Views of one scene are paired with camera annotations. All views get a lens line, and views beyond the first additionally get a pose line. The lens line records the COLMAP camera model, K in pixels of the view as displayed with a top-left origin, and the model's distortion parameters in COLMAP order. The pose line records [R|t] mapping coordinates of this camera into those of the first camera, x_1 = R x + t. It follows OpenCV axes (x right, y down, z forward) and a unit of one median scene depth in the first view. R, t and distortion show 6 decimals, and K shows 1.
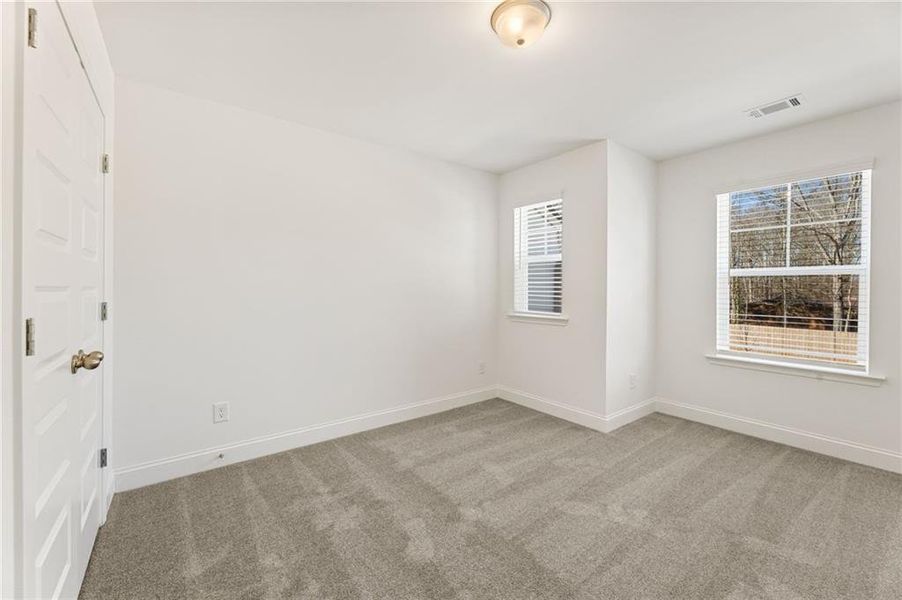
lens RADIAL K [[412.5, 0, 452.5], [0, 412.5, 295.5], [0, 0, 1]] dist [-0.000871, -0.000073]
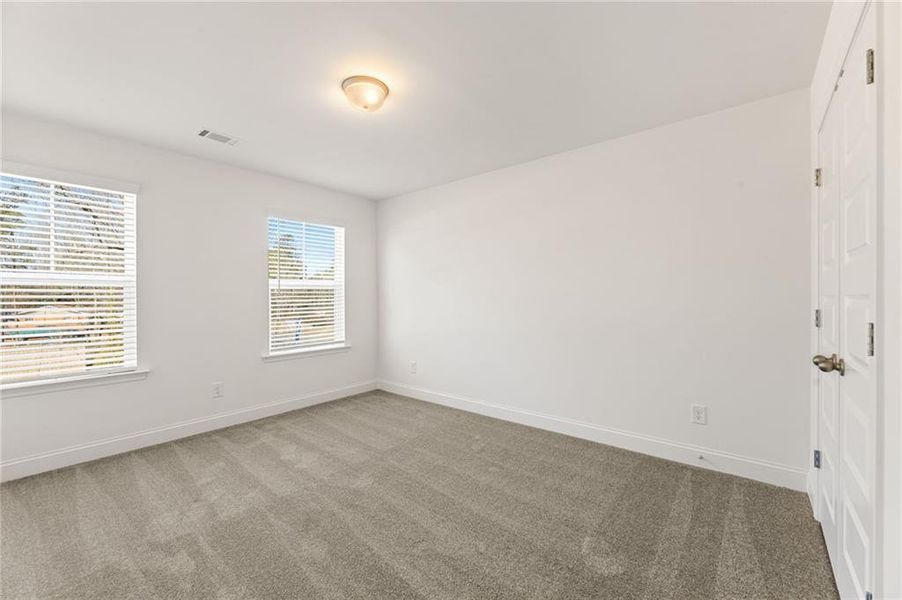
lens RADIAL K [[412.5, 0, 452.5], [0, 412.5, 295.5], [0, 0, 1]] dist [-0.000871, -0.000073]
pose [[-0.315247, -0.000683, 0.949009, -0.757194], [0.017411, 0.999827, 0.006503, -0.021273], [-0.948850, 0.018573, -0.315181, 1.070083]]
